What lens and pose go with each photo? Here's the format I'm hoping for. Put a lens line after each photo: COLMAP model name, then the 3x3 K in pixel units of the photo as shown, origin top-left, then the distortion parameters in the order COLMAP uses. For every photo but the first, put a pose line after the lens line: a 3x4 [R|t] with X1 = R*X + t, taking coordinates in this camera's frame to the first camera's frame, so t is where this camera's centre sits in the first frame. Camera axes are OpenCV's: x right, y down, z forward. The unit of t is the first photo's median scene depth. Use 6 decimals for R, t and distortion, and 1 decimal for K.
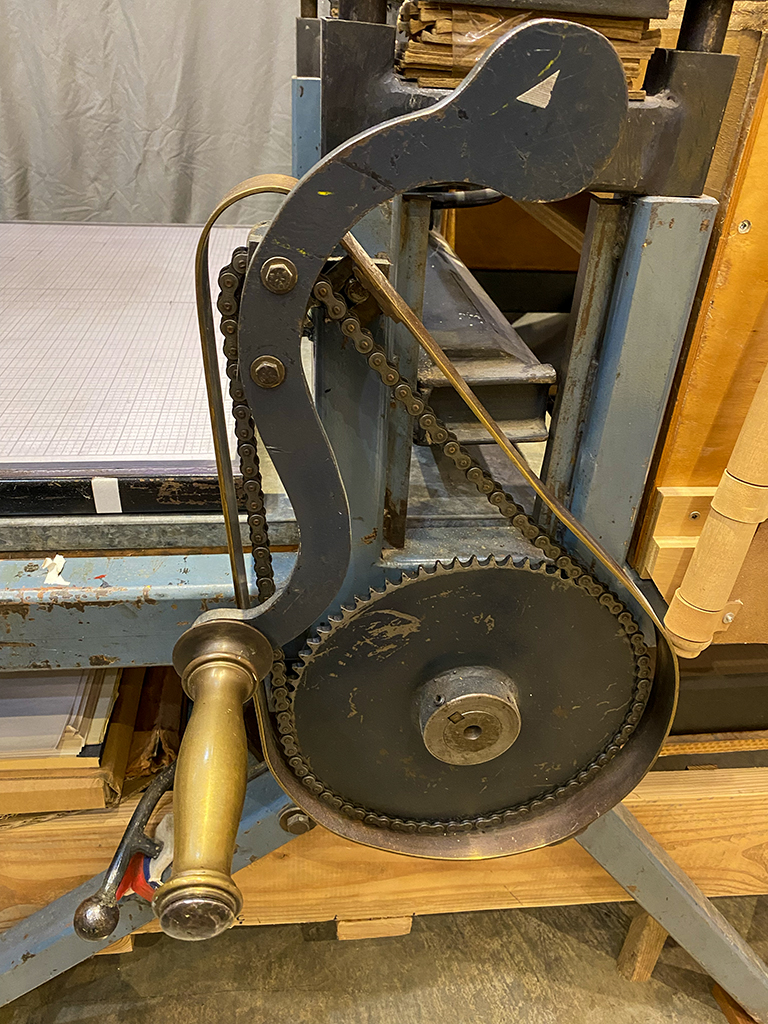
lens RADIAL K [[794.8, 0, 392.1], [0, 794.8, 510.0], [0, 0, 1]] dist [0.018082, -0.011335]
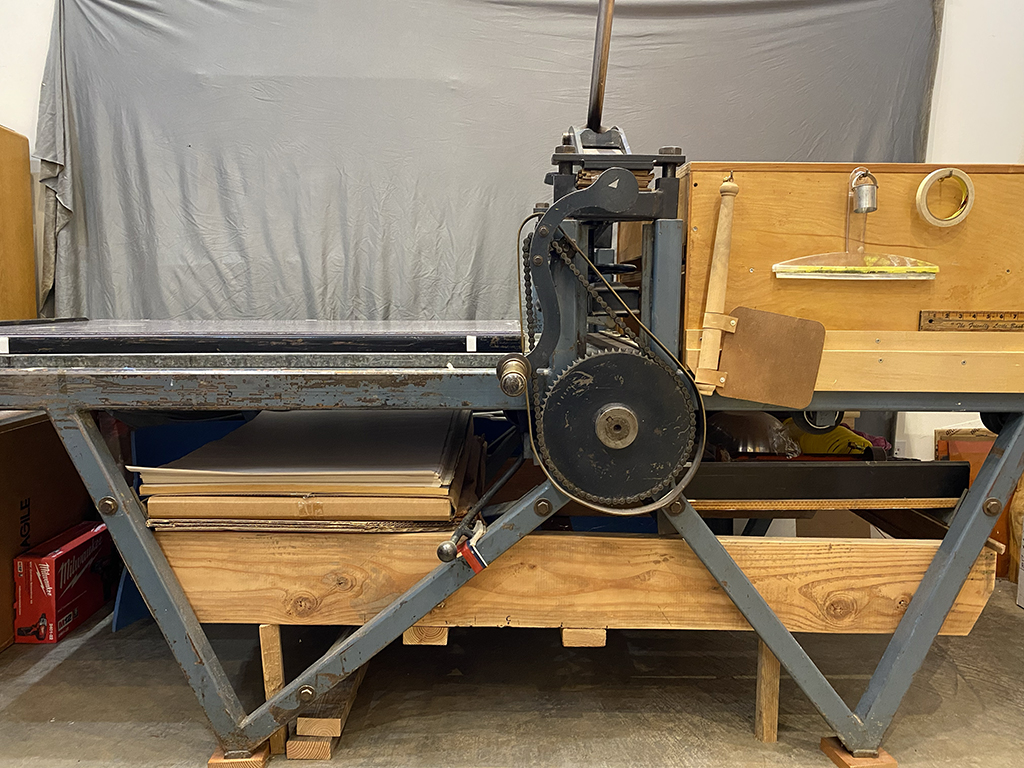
lens RADIAL K [[794.8, 0, 506.6], [0, 794.8, 385.8], [0, 0, 1]] dist [0.018082, -0.011335]
pose [[0.991357, -0.038757, -0.125338, 0.063875], [-0.017306, 0.908386, -0.417773, 0.990973], [0.130047, 0.416332, 0.899864, -1.053691]]
